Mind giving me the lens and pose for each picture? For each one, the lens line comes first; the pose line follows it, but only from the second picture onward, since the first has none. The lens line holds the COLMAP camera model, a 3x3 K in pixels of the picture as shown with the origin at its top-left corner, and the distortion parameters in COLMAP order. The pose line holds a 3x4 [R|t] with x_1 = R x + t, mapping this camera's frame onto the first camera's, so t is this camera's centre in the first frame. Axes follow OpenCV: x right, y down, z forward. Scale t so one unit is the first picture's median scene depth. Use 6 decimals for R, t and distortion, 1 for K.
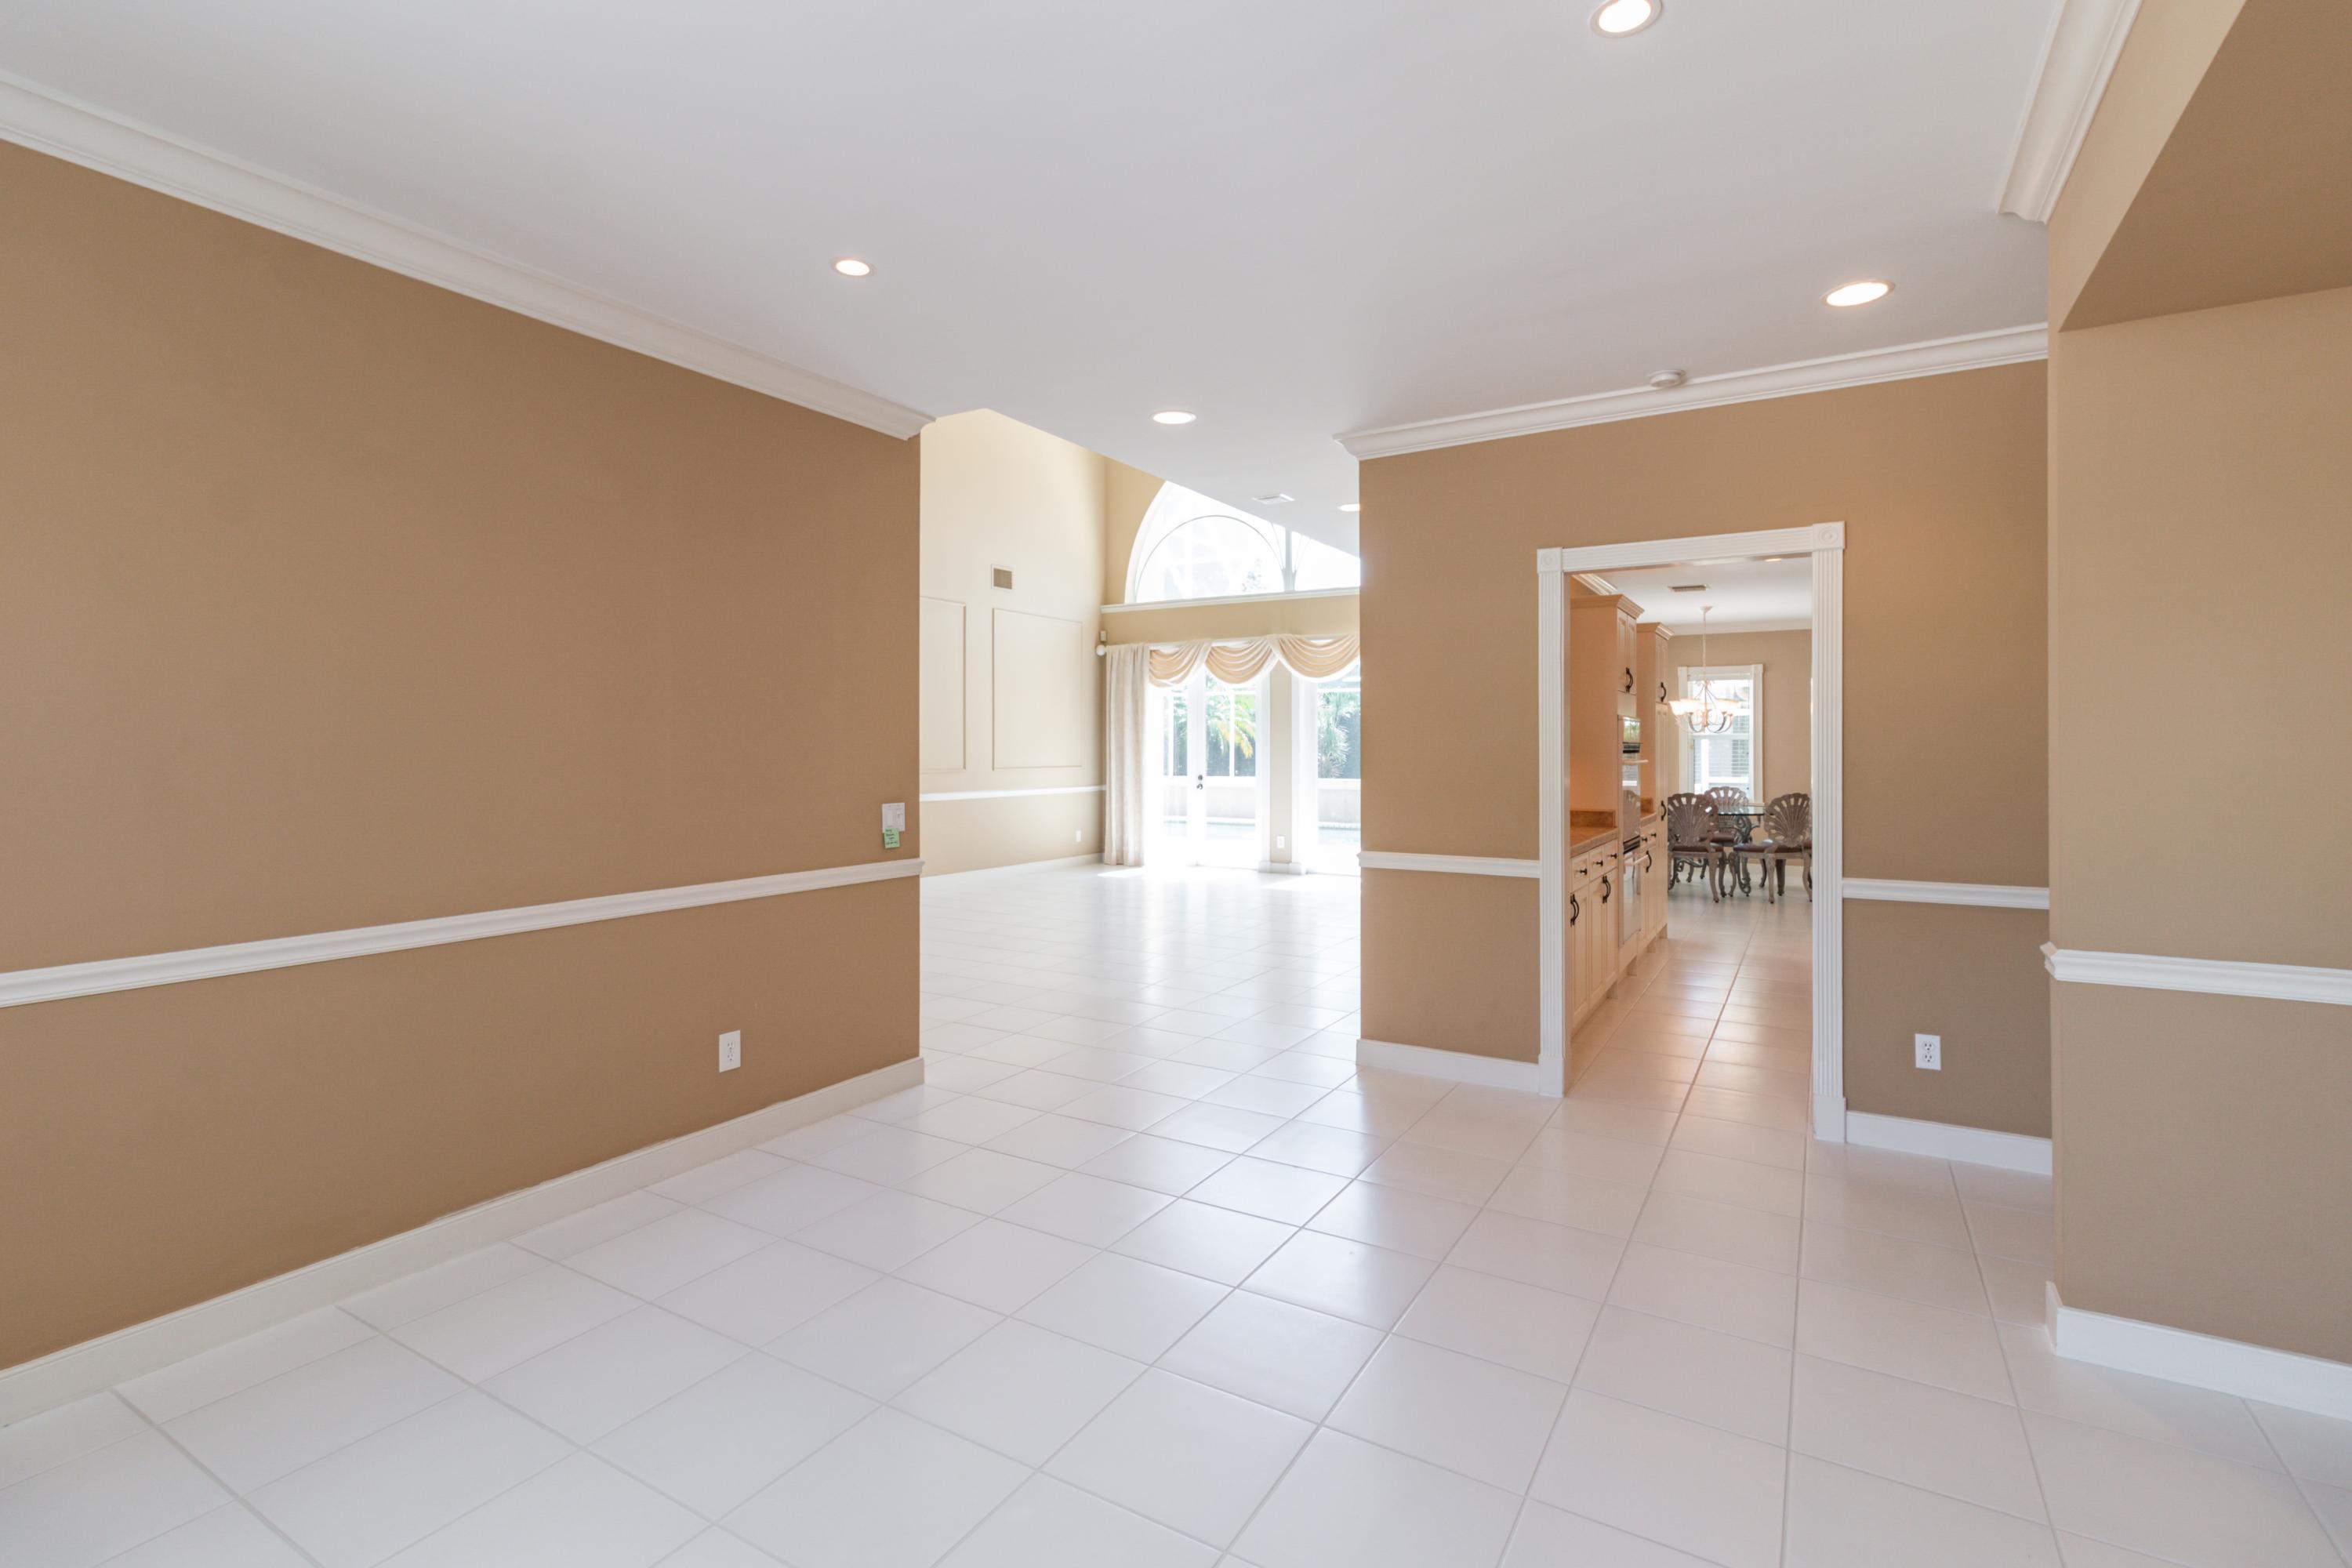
lens RADIAL K [[1109.4, 0, 1179.8], [0, 1109.4, 760.1], [0, 0, 1]] dist [0.009584, 0.000244]
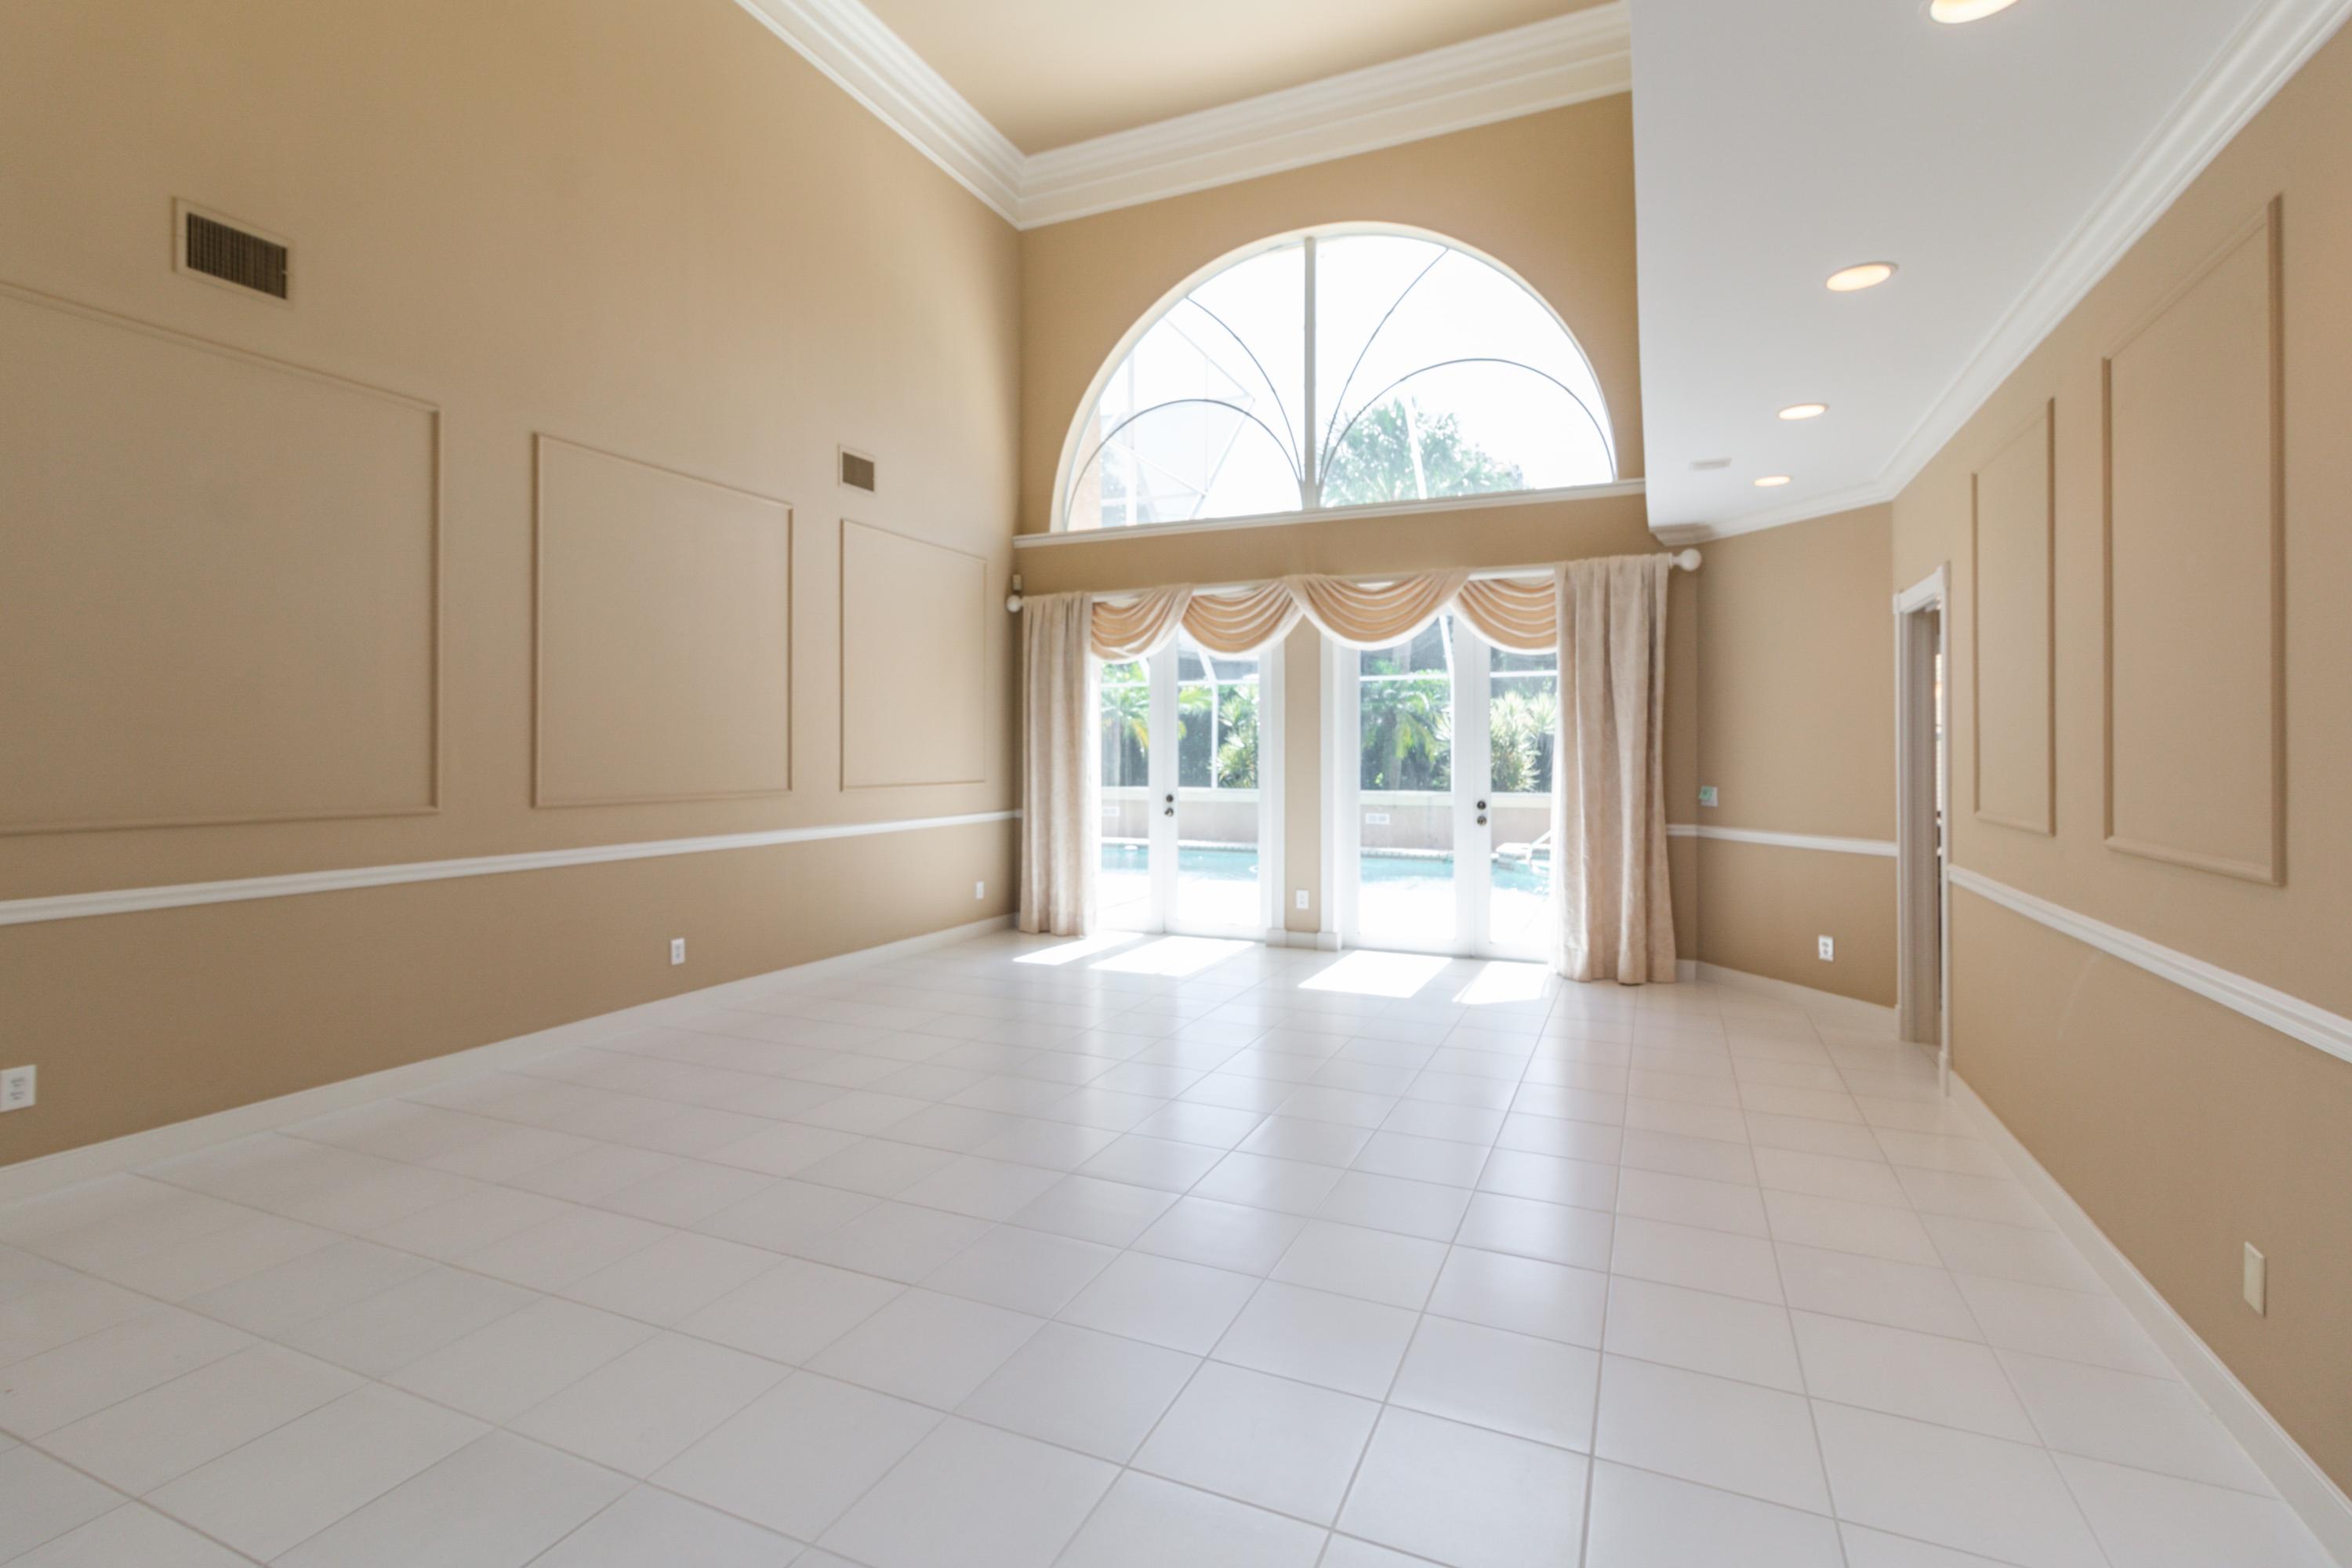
lens RADIAL K [[1109.4, 0, 1176.4], [0, 1109.4, 743.3], [0, 0, 1]] dist [0.009584, 0.000244]
pose [[0.993304, -0.003313, 0.115480, -0.052899], [0.005151, 0.999865, -0.015620, -0.006374], [-0.115413, 0.016111, 0.993187, 0.349626]]
